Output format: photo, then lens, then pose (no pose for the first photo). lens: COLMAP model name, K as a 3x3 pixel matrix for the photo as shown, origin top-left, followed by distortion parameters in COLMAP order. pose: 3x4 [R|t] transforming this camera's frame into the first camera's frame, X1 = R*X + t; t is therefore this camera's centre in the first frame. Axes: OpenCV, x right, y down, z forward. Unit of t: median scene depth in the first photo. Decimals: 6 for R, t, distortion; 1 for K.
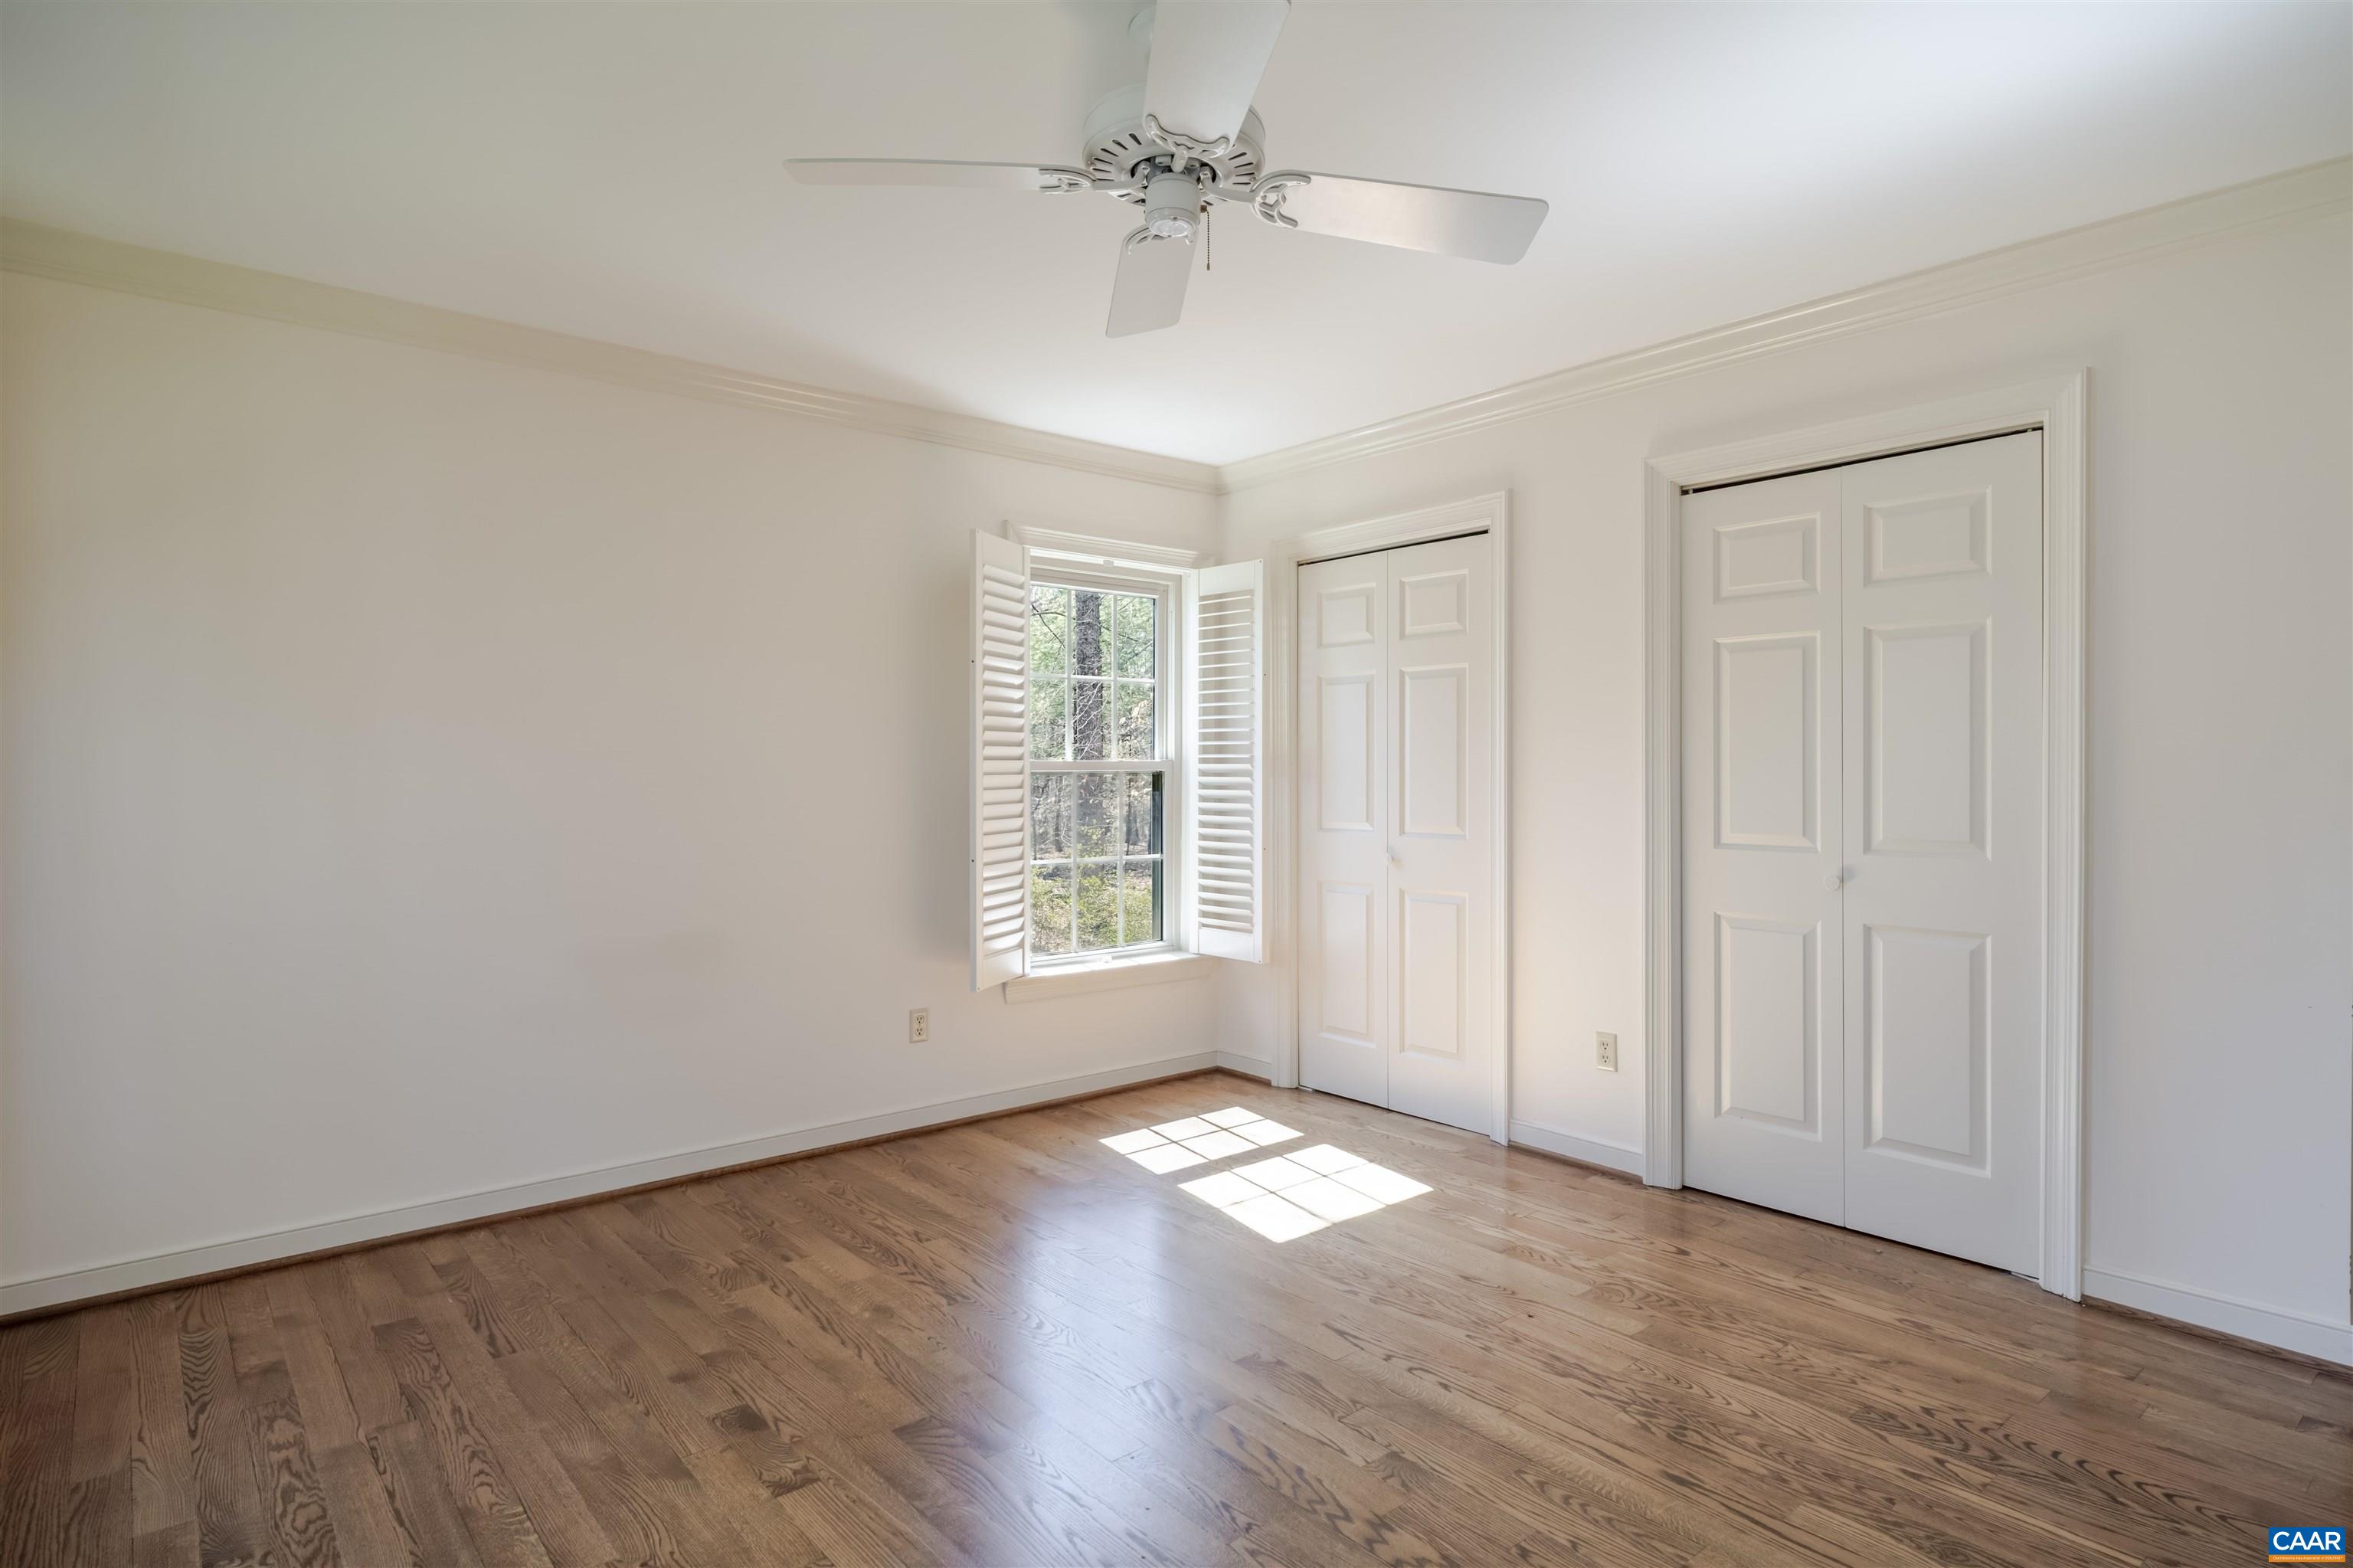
lens RADIAL K [[1251.7, 0, 1176.5], [0, 1251.7, 784.0], [0, 0, 1]] dist [0.001328, 0.000296]
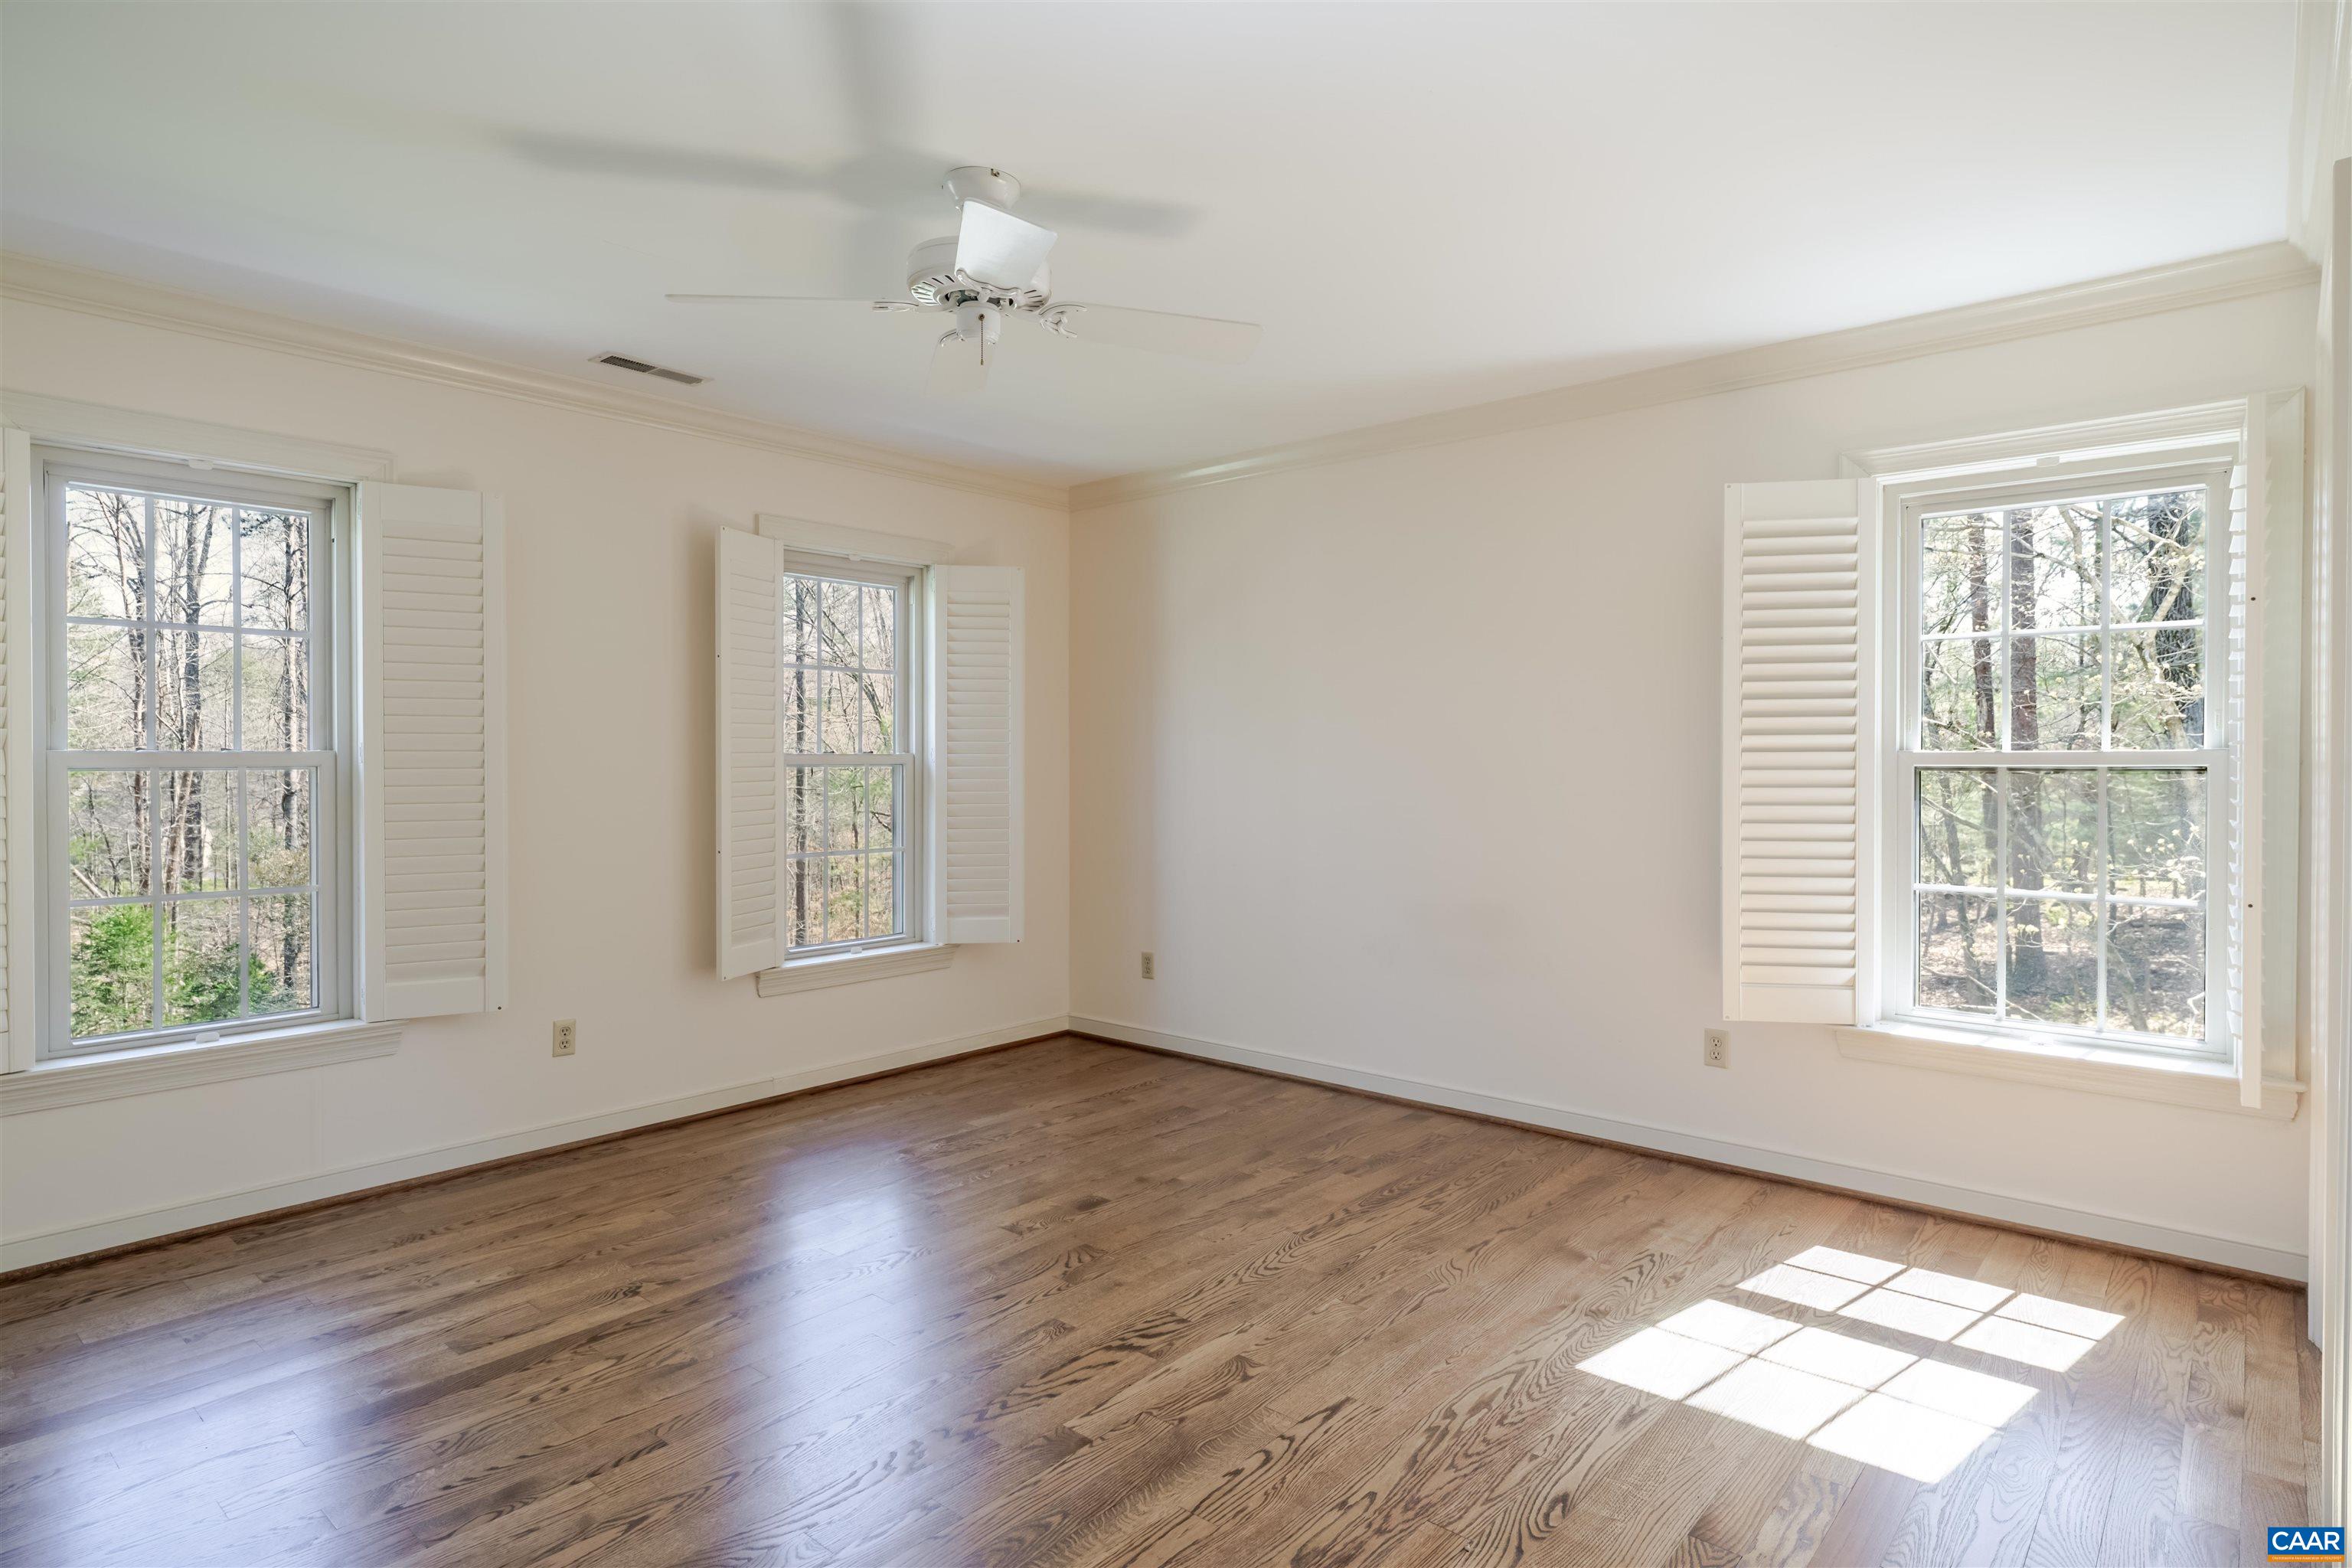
lens RADIAL K [[1251.2, 0, 1176.0], [0, 1251.2, 784.0], [0, 0, 1]] dist [0.001328, 0.000296]
pose [[0.154299, 0.019650, -0.987829, 0.783163], [-0.011190, 0.999773, 0.018139, -0.010885], [0.987961, 0.008255, 0.154484, 0.606466]]
